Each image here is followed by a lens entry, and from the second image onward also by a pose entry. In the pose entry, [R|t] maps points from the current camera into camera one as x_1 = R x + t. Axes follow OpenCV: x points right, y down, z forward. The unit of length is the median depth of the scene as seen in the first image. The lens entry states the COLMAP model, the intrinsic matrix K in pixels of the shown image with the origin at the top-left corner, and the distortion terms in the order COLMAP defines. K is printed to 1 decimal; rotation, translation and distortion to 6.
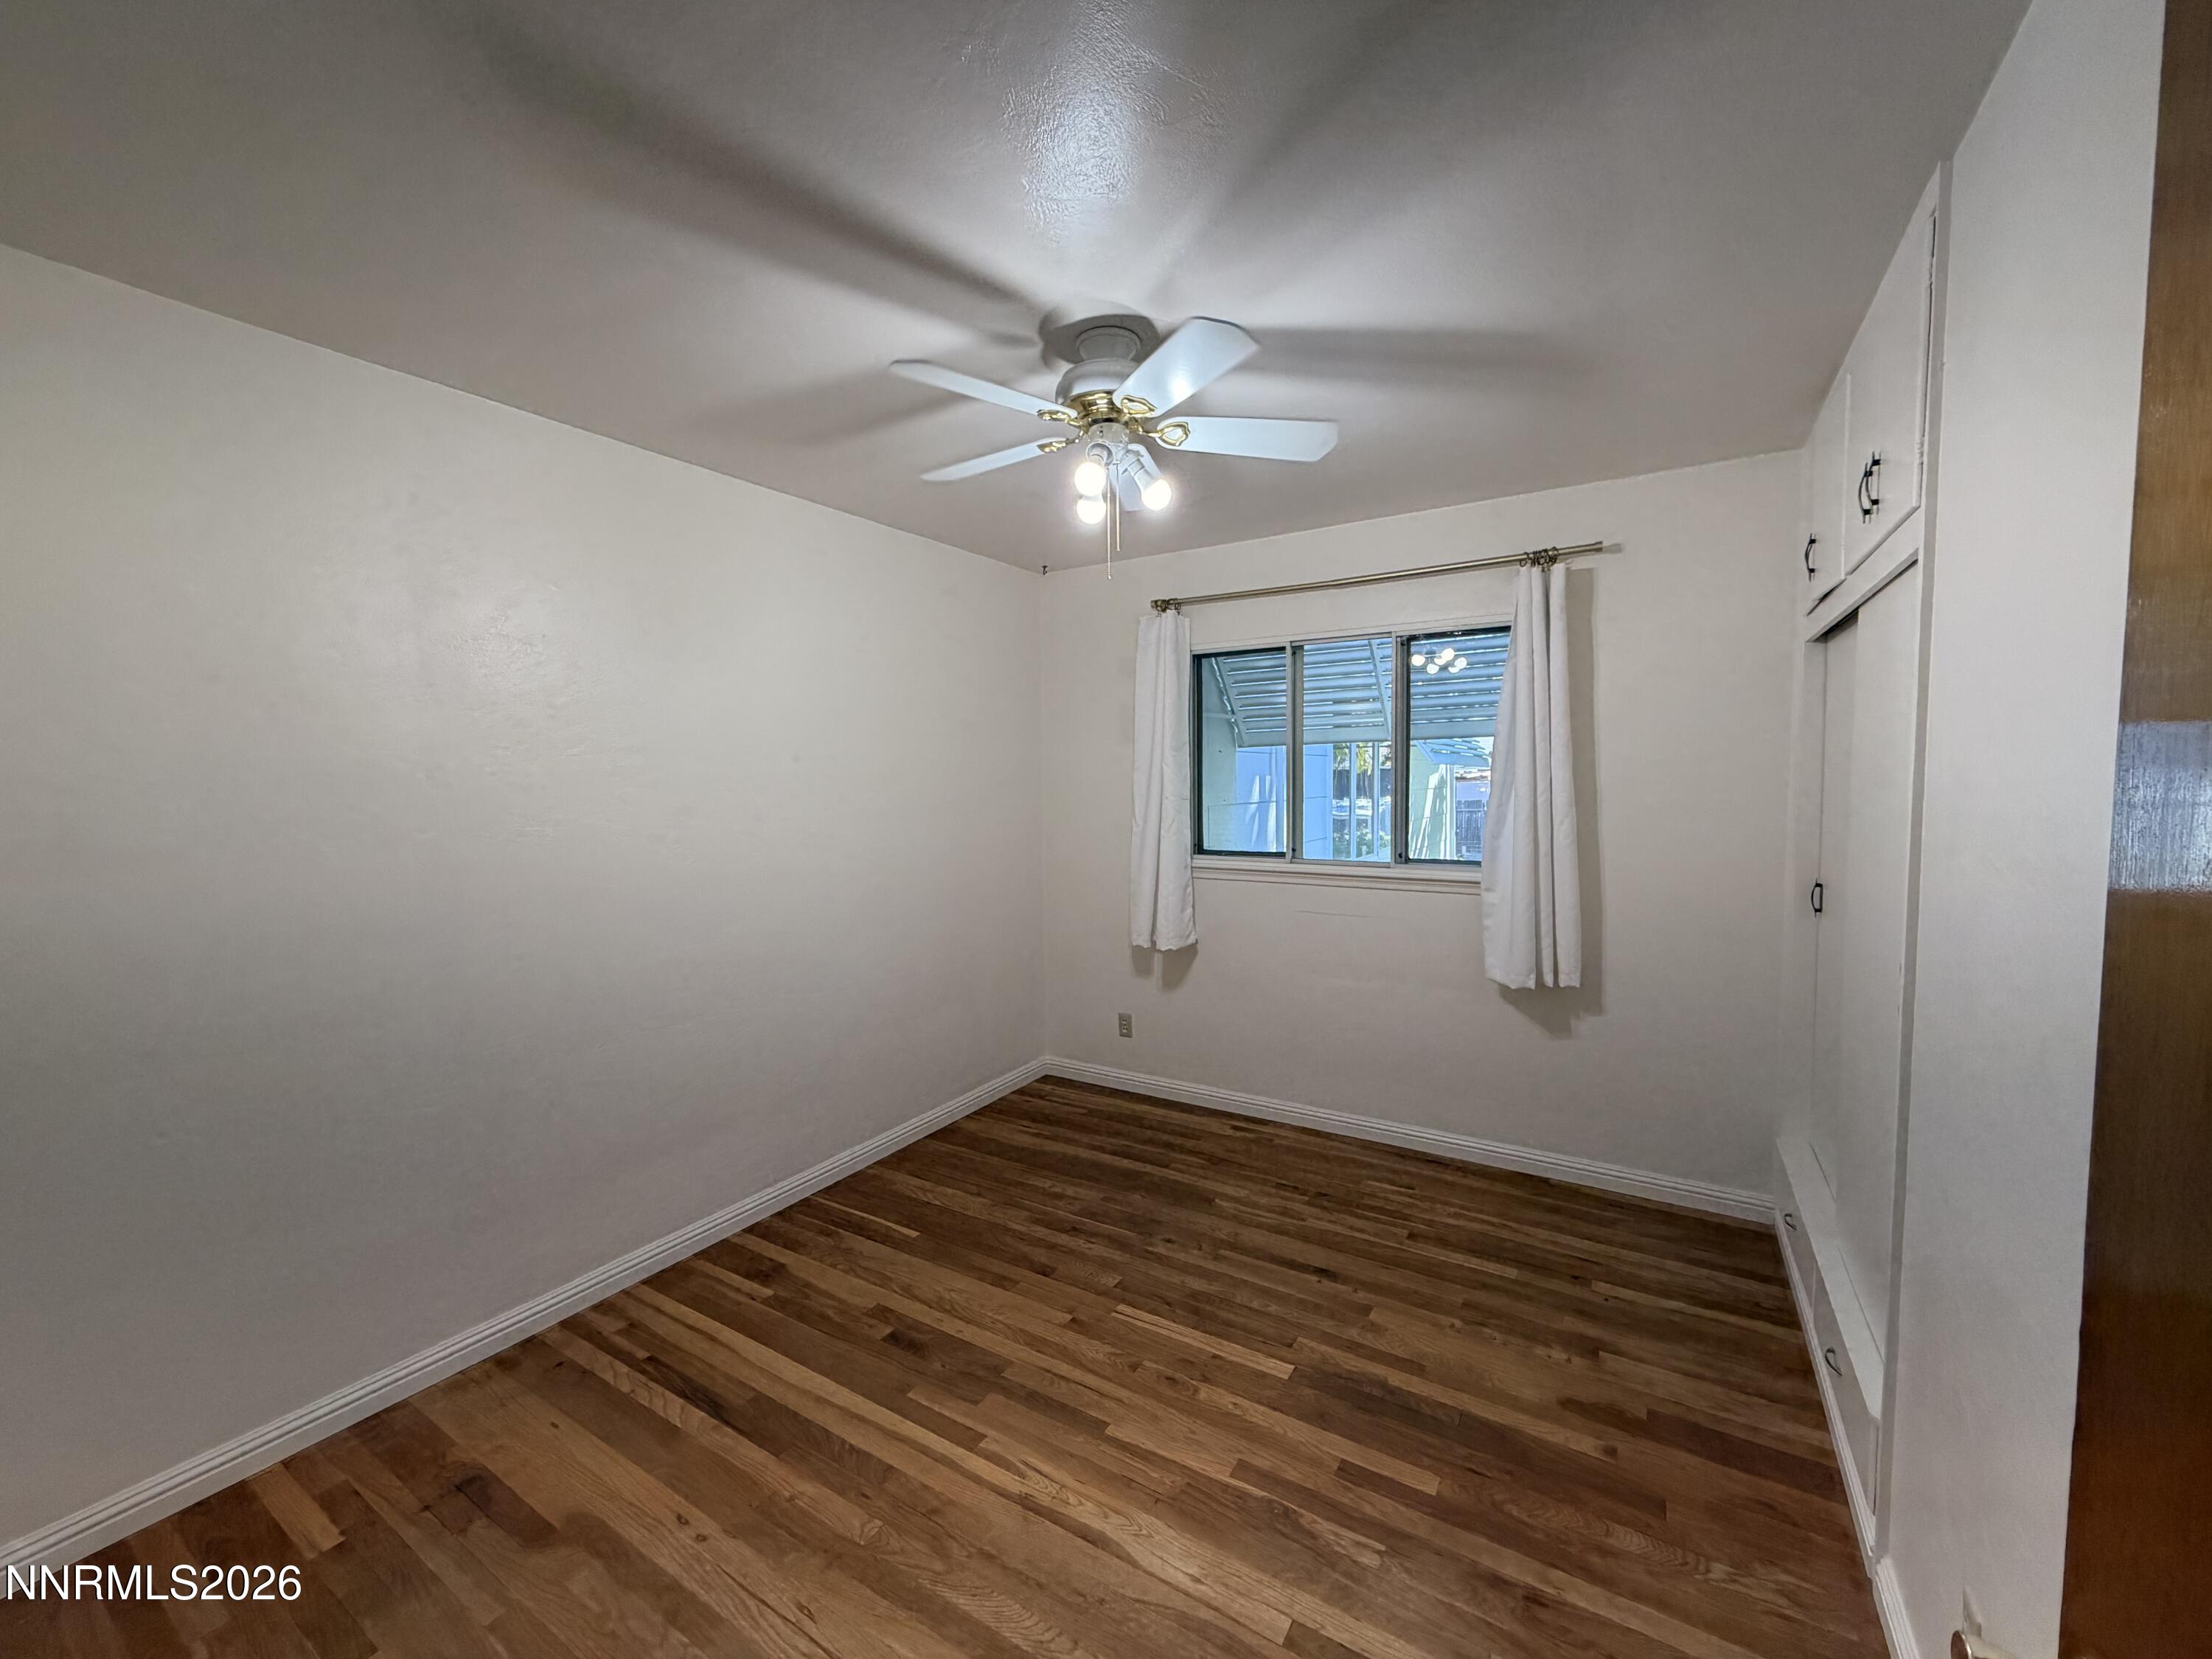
lens RADIAL K [[884.0, 0, 1098.9], [0, 884.0, 831.7], [0, 0, 1]] dist [0.001214, 0.000206]
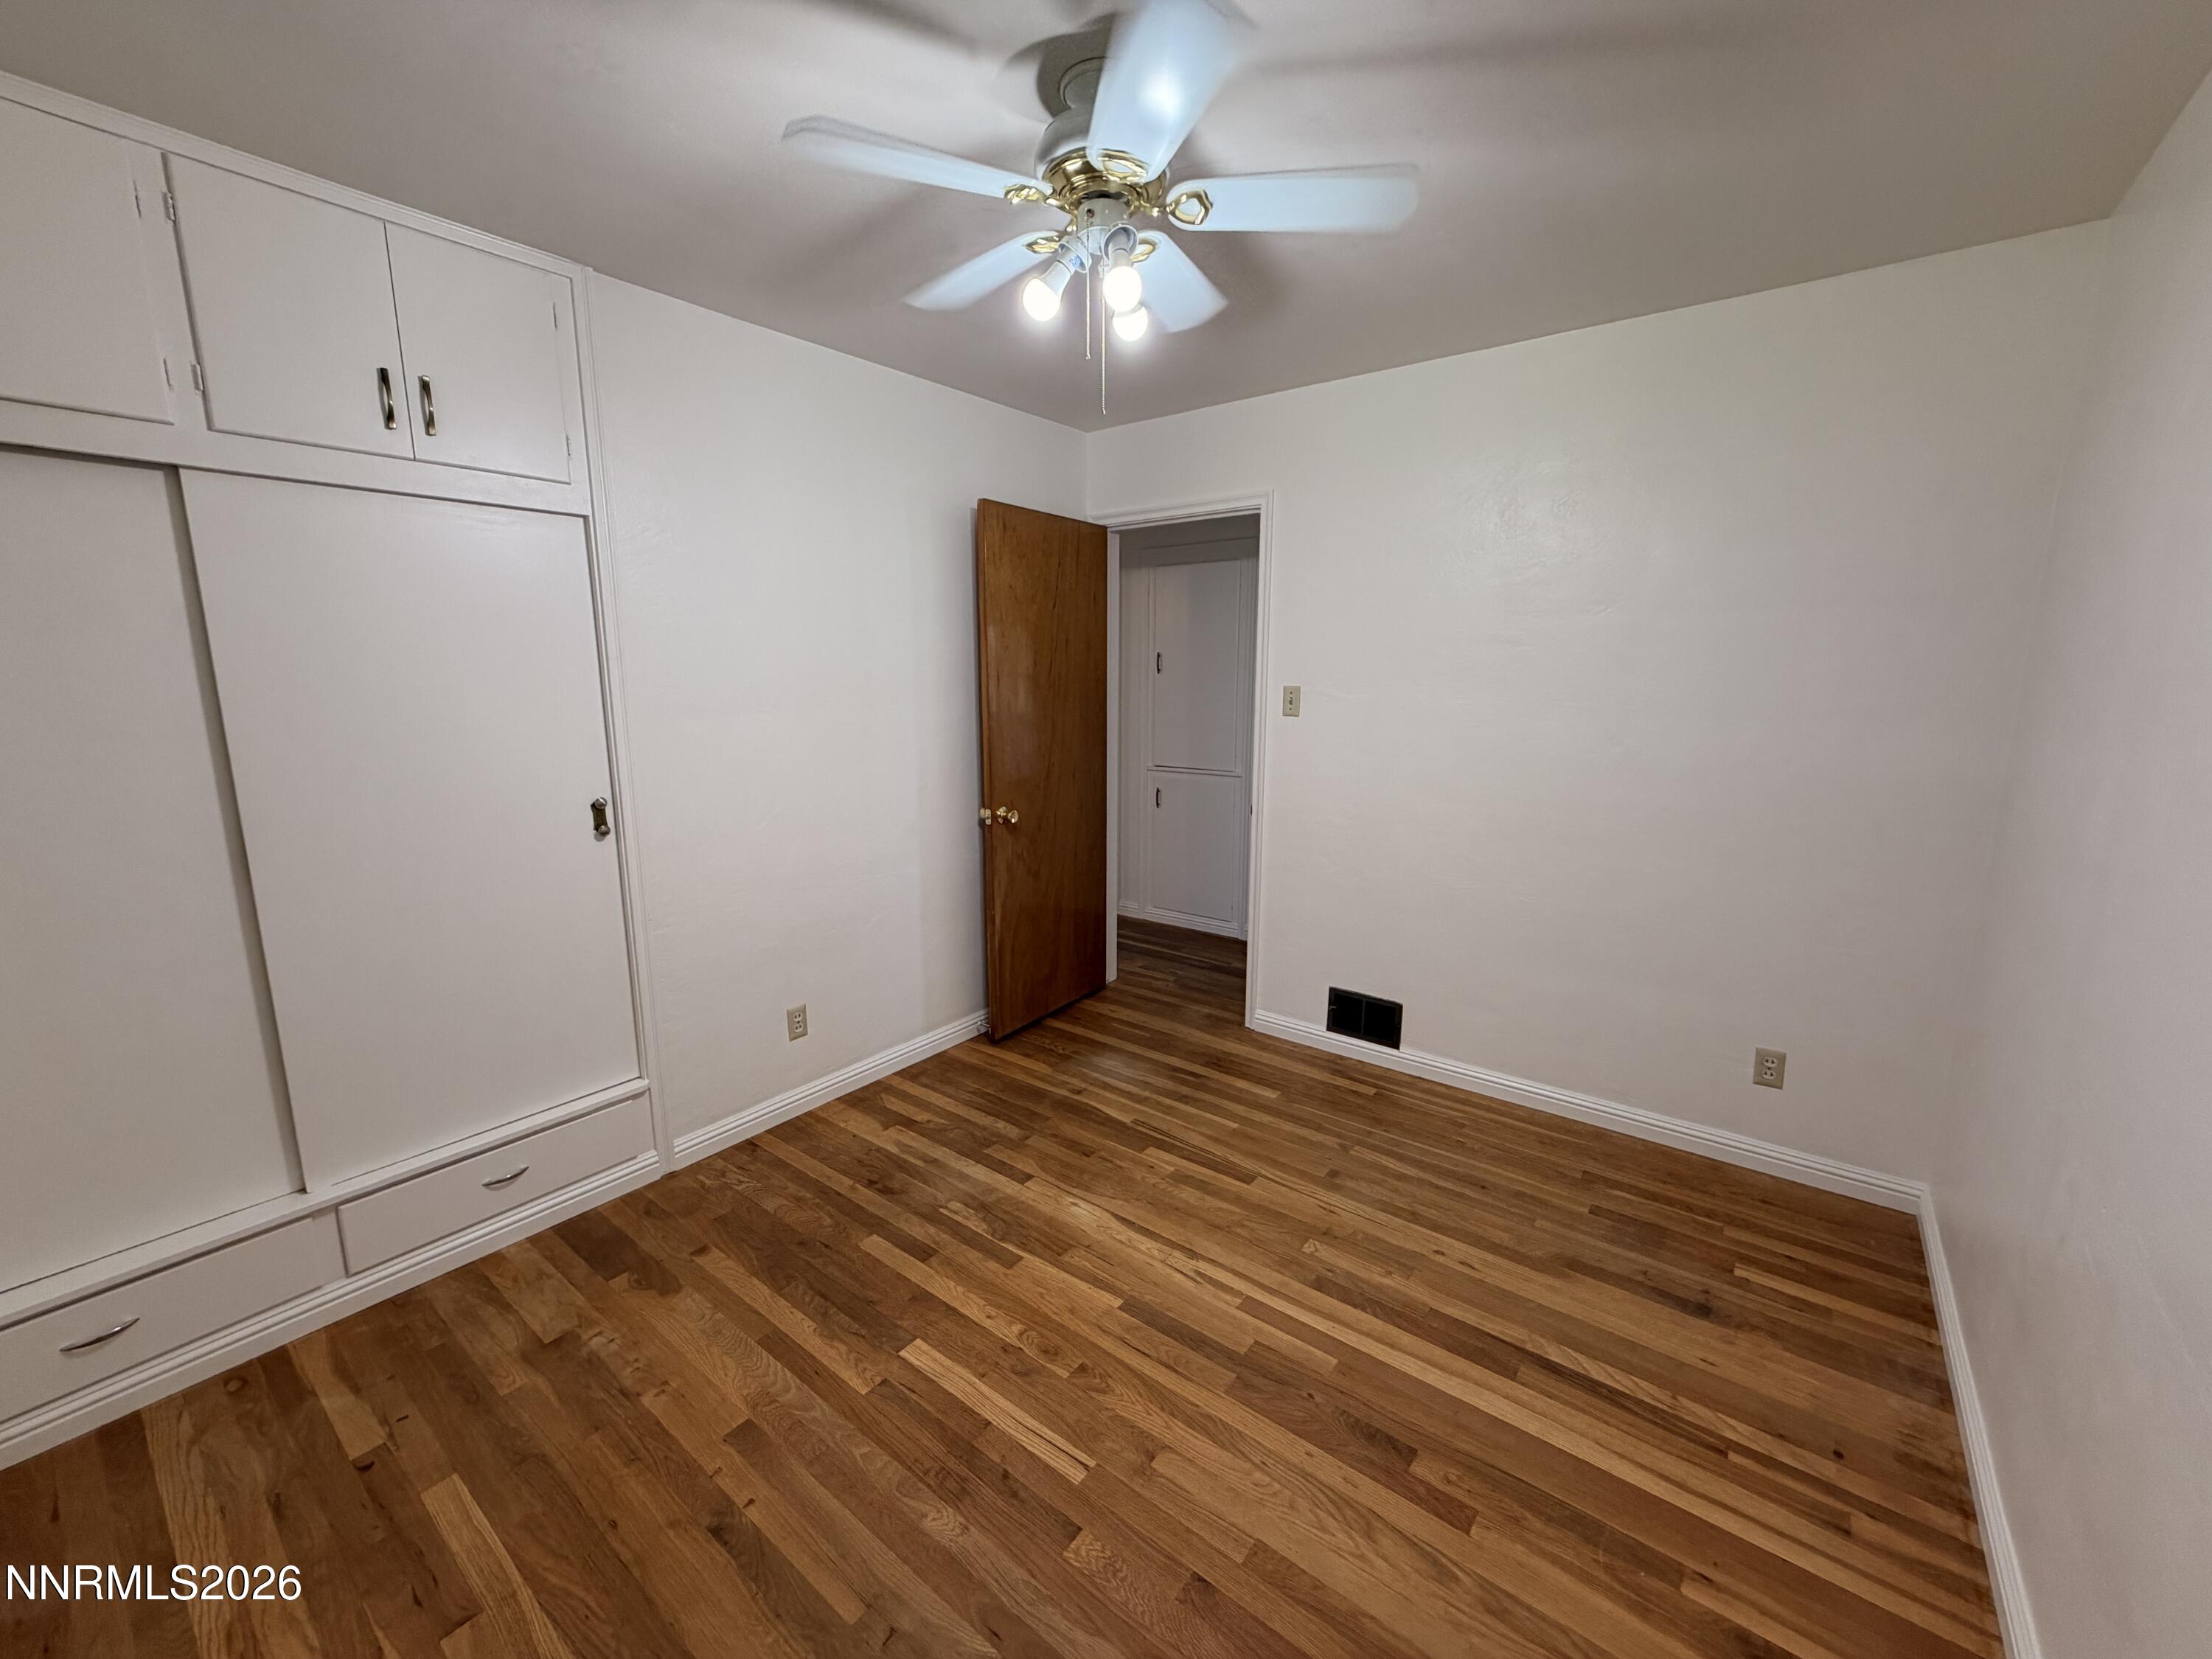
lens RADIAL K [[884.0, 0, 1098.9], [0, 884.0, 831.7], [0, 0, 1]] dist [0.001214, 0.000206]
pose [[-0.994805, -0.005963, 0.101620, -0.063570], [0.018210, 0.971755, 0.235289, -0.103178], [-0.100153, 0.235917, -0.966598, 1.778181]]
